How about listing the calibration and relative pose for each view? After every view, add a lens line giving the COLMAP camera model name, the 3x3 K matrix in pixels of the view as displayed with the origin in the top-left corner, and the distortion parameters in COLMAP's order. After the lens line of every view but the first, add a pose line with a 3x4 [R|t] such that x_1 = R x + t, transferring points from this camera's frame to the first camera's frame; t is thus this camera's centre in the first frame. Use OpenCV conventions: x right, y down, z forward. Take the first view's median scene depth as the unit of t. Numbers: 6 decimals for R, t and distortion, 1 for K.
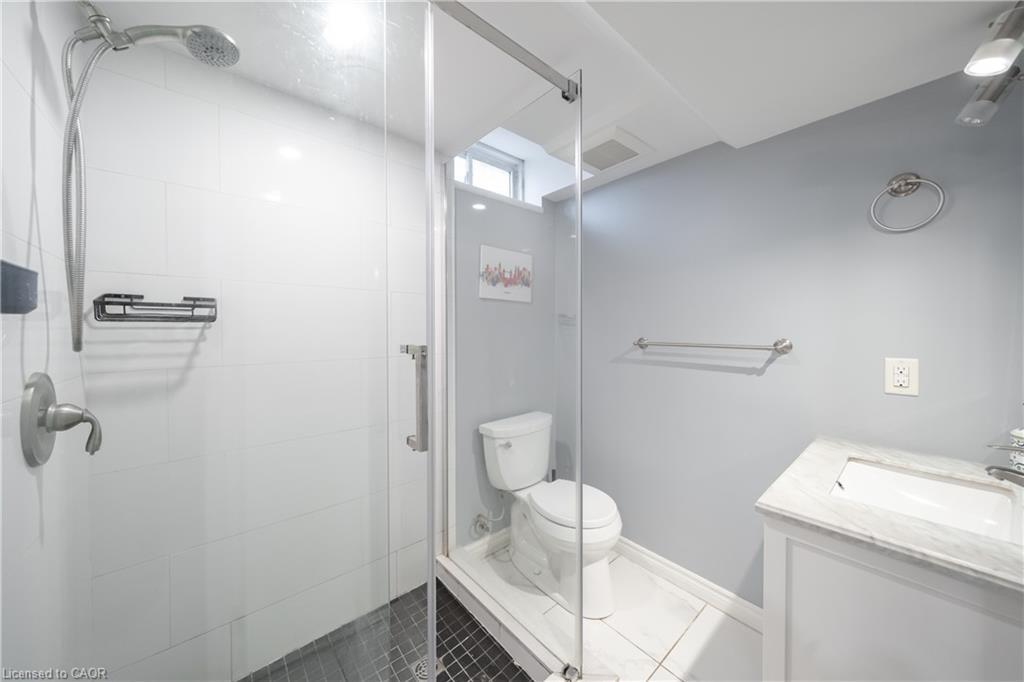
lens RADIAL K [[352.0, 0, 512.0], [0, 352.0, 341.0], [0, 0, 1]] dist [0.000244, 0.000015]
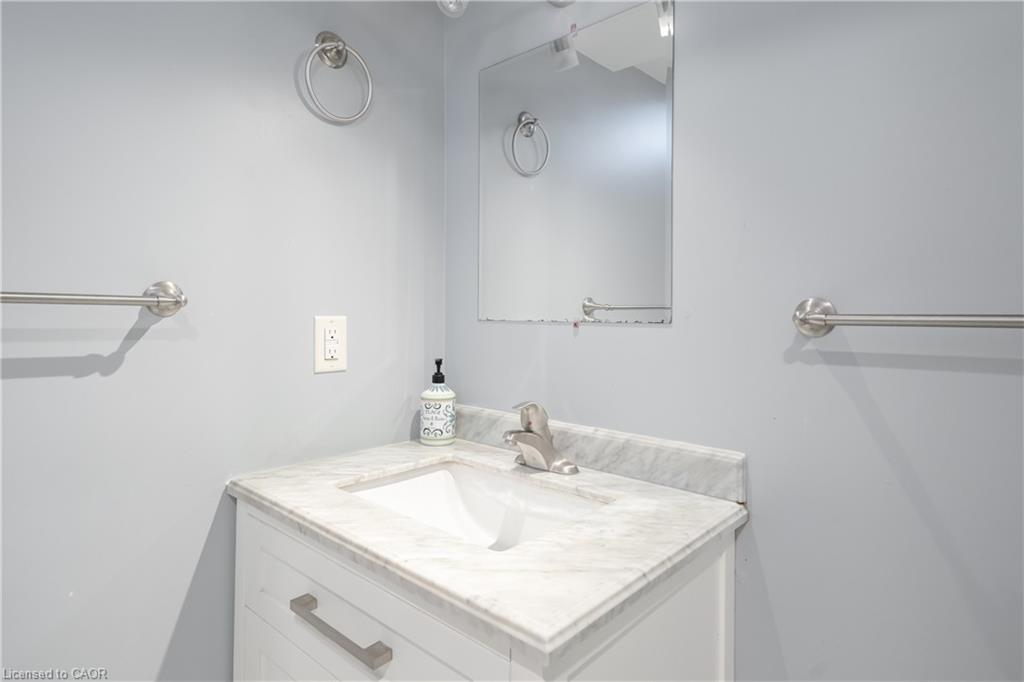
lens RADIAL K [[555.9, 0, 512.0], [0, 555.9, 318.1], [0, 0, 1]] dist [0.001456, 0.000185]
pose [[-0.126471, -0.005430, 0.991955, 0.045074], [0.023864, 0.999679, 0.008514, 0.052635], [-0.991683, 0.024749, -0.126301, 0.799464]]
